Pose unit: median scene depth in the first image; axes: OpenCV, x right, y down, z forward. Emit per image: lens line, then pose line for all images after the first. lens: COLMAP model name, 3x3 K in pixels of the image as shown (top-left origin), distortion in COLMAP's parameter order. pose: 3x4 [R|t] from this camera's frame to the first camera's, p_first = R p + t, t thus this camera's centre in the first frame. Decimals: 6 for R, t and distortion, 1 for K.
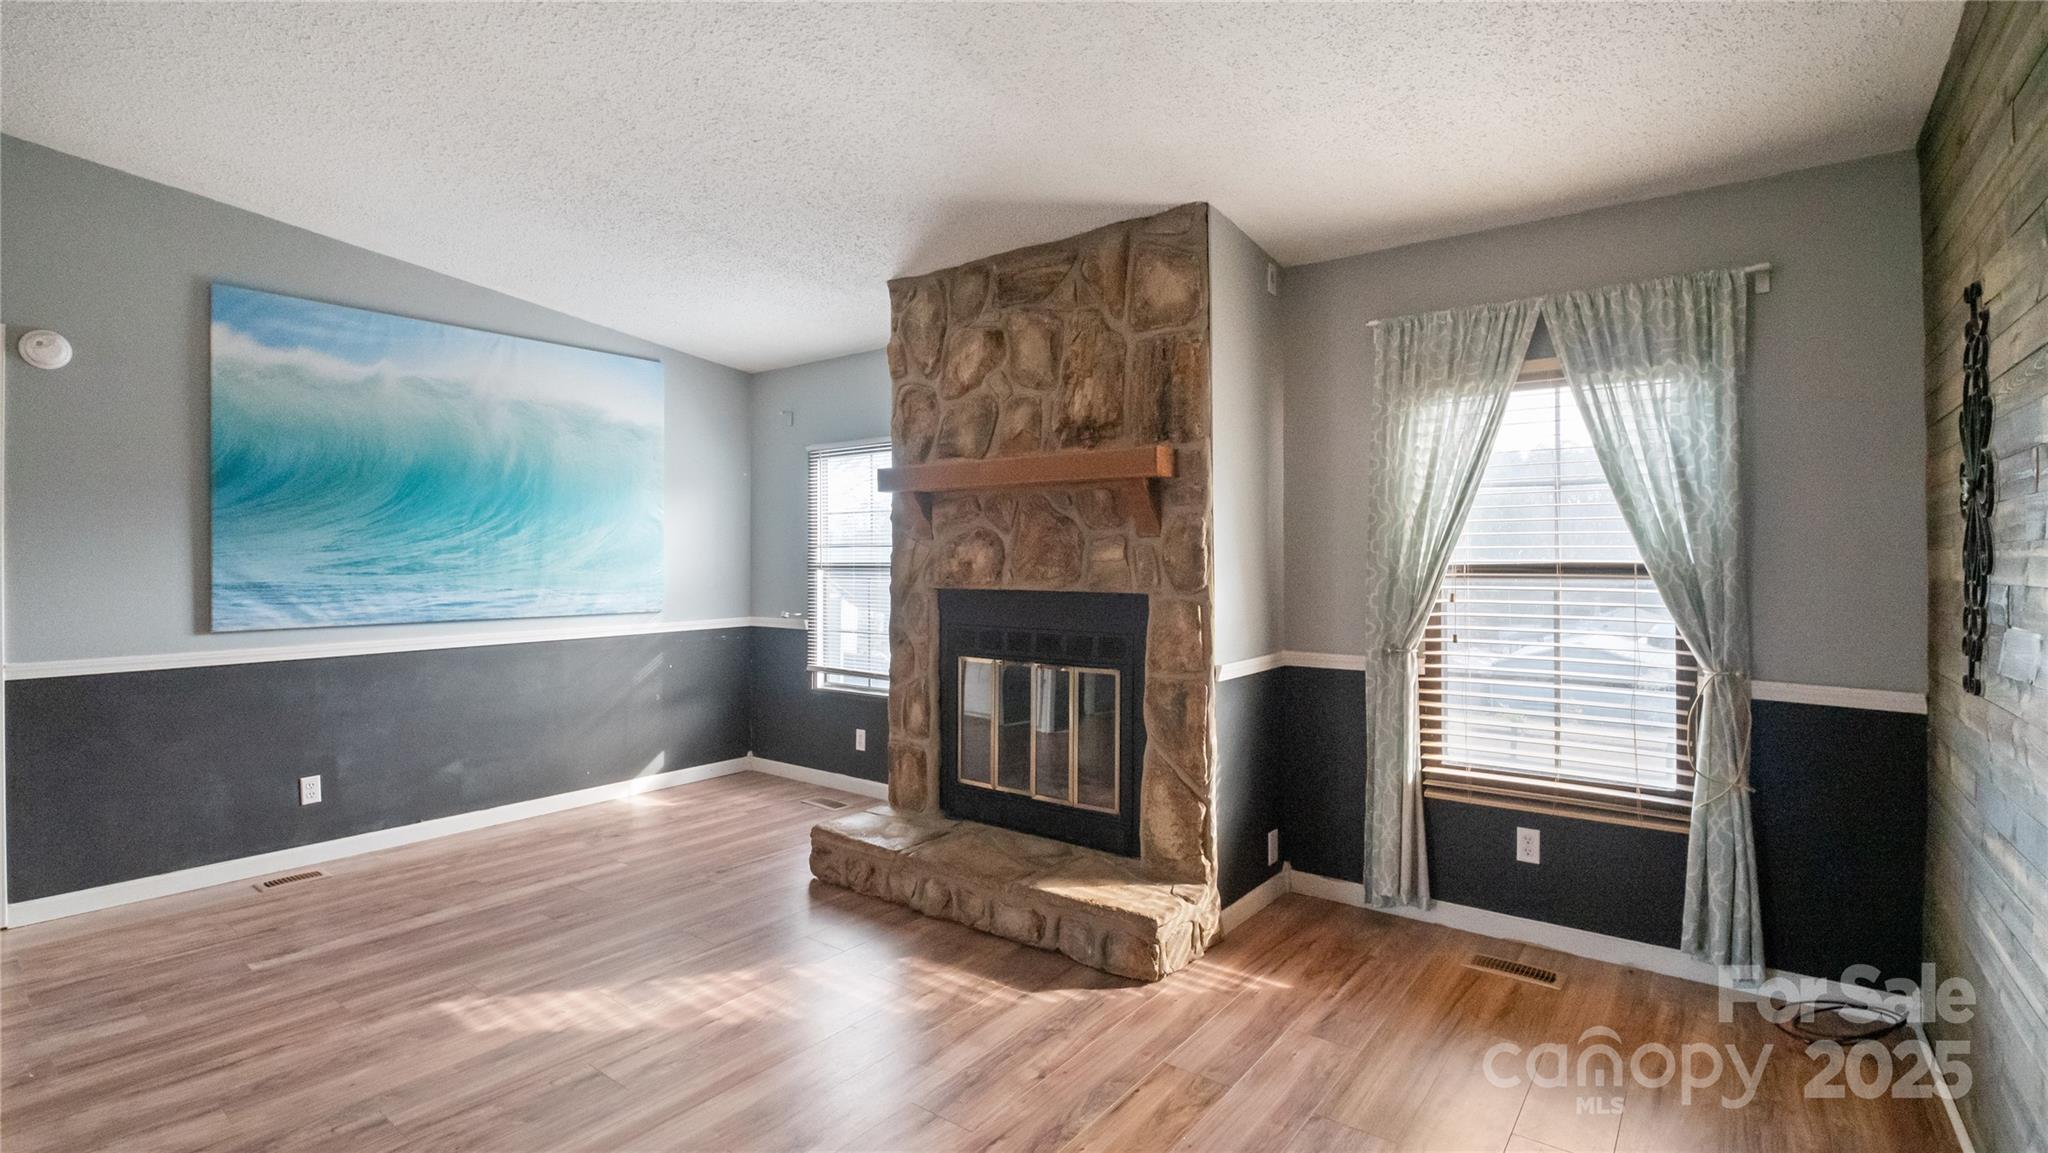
lens RADIAL K [[931.8, 0, 1012.6], [0, 931.8, 555.4], [0, 0, 1]] dist [-0.021008, -0.002333]
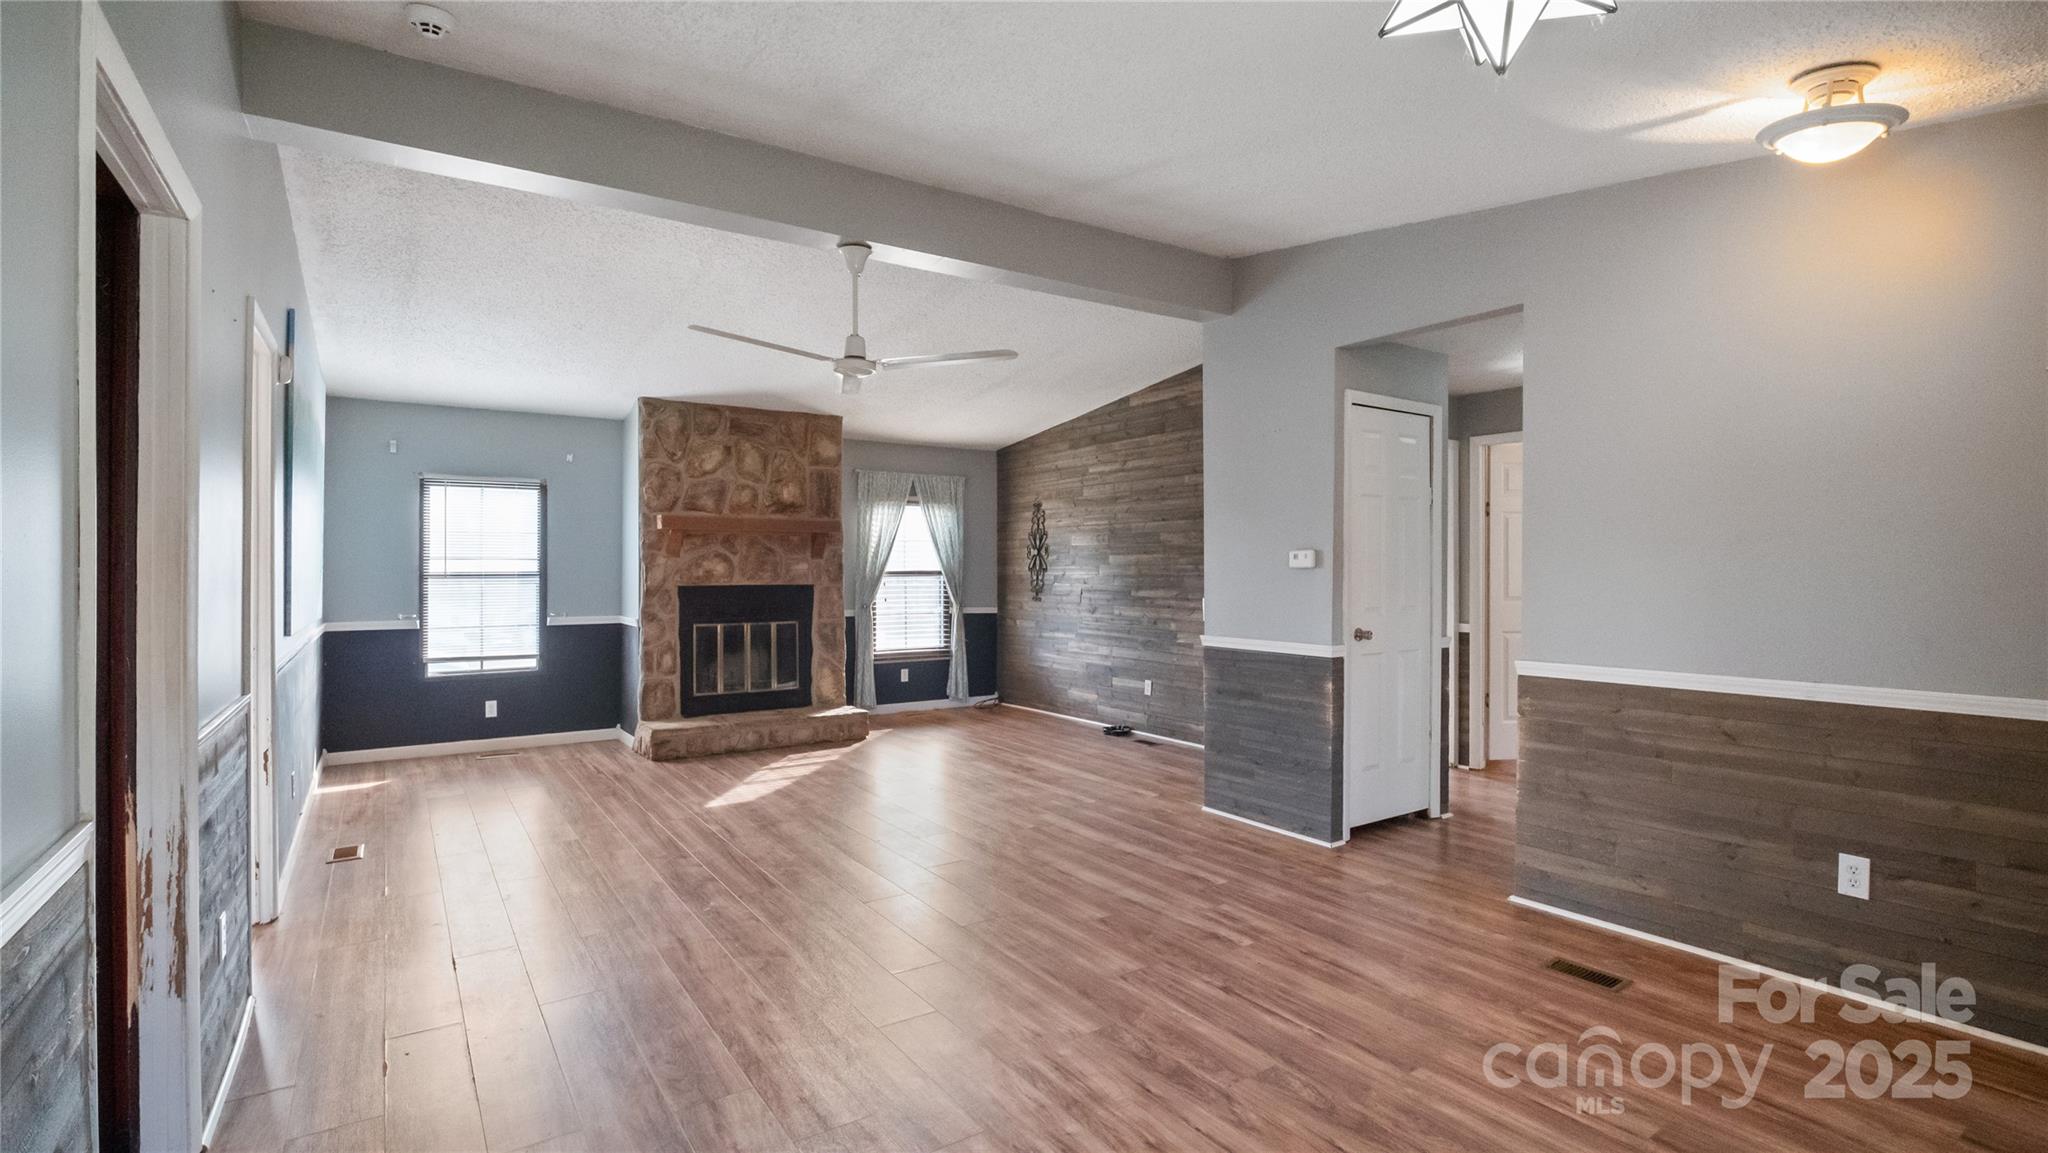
lens RADIAL K [[931.8, 0, 1024.3], [0, 931.8, 574.9], [0, 0, 1]] dist [-0.021008, -0.002333]
pose [[0.309092, -0.003892, 0.951024, -1.683493], [-0.002462, 0.999985, 0.004893, 0.005958], [-0.951029, -0.003854, 0.309078, -0.147338]]
